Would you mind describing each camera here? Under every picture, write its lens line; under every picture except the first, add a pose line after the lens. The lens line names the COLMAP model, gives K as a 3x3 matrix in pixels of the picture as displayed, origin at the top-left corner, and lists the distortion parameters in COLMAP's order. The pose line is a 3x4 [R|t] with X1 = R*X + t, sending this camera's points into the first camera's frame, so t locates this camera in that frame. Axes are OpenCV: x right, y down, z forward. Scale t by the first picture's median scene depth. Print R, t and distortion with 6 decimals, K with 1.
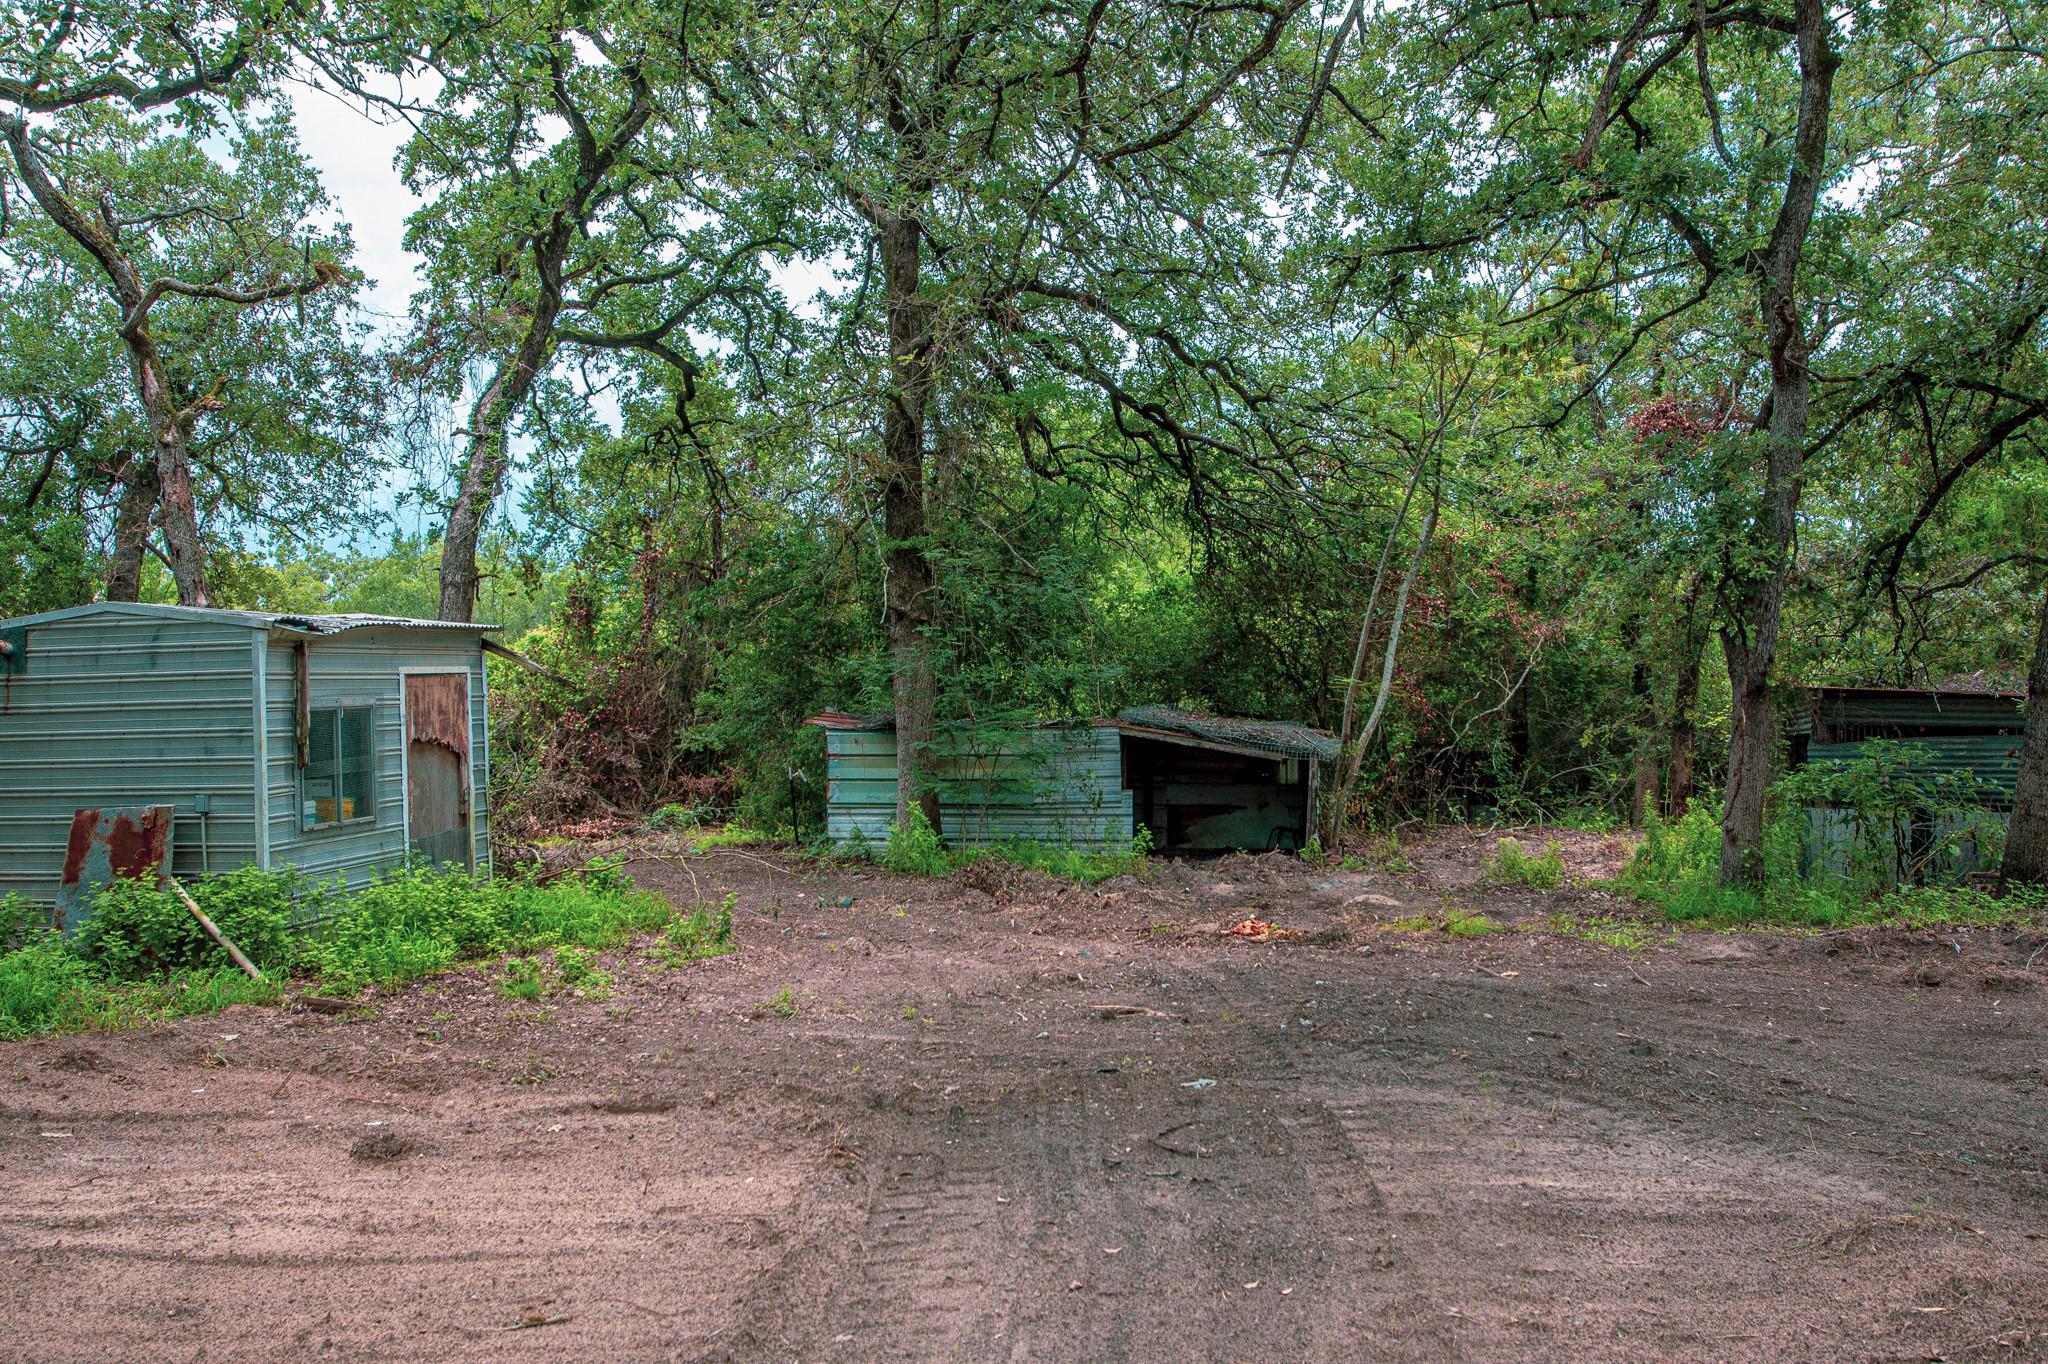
lens RADIAL K [[1614.3, 0, 1024.1], [0, 1614.3, 681.6], [0, 0, 1]] dist [-0.001865, -0.001527]
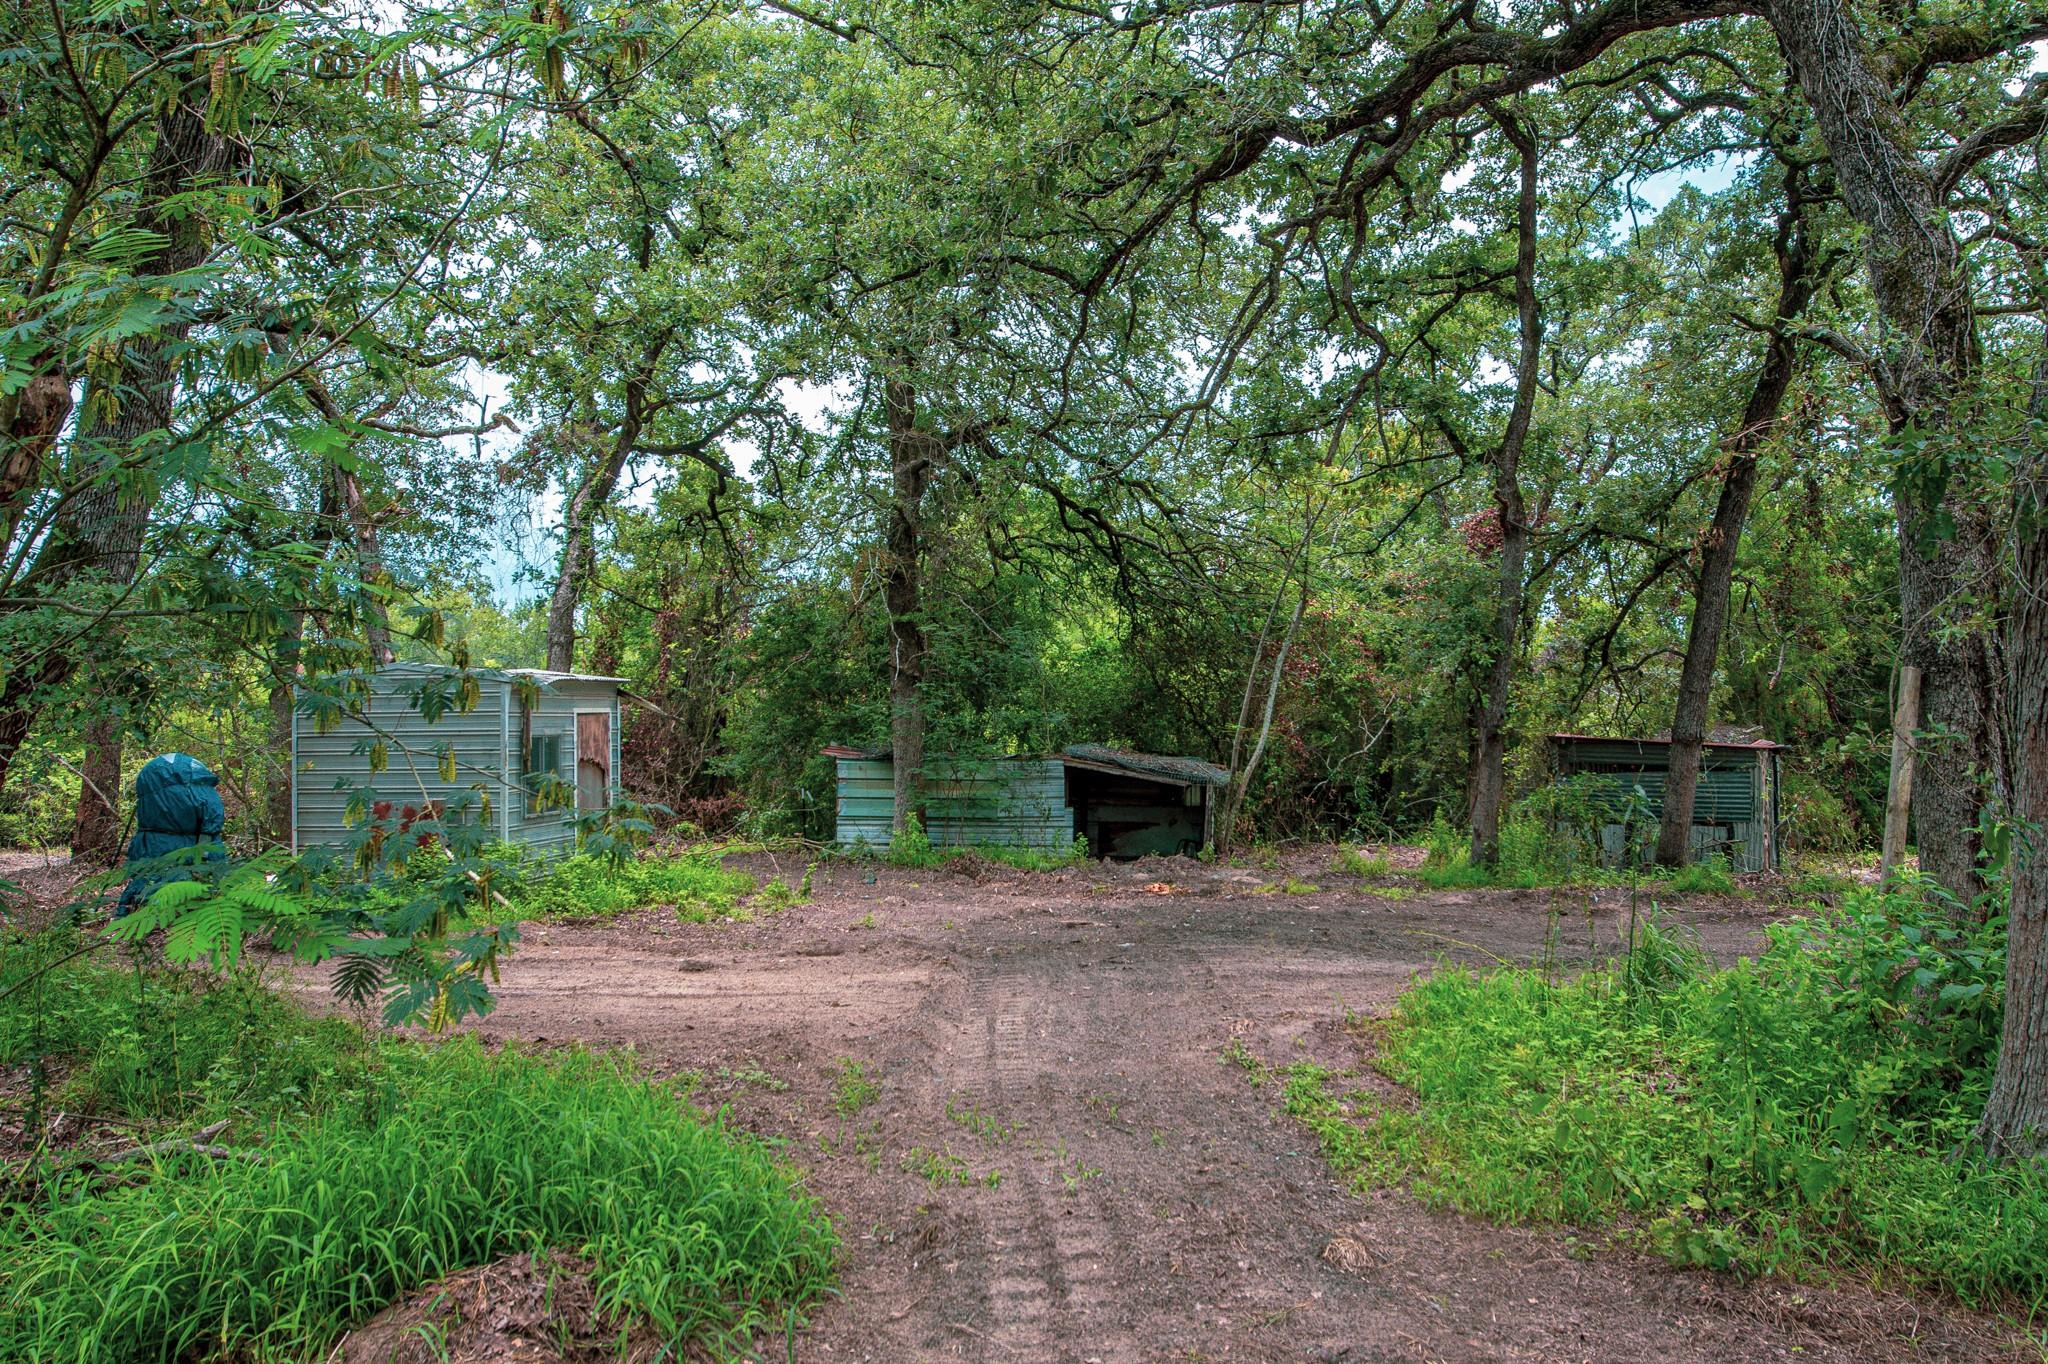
lens RADIAL K [[1614.3, 0, 1023.9], [0, 1614.3, 684.6], [0, 0, 1]] dist [-0.001865, -0.001527]
pose [[0.998735, 0.014996, 0.048002, -0.034180], [-0.013844, 0.999610, -0.024244, -0.000476], [-0.048347, 0.023549, 0.998553, -0.285416]]
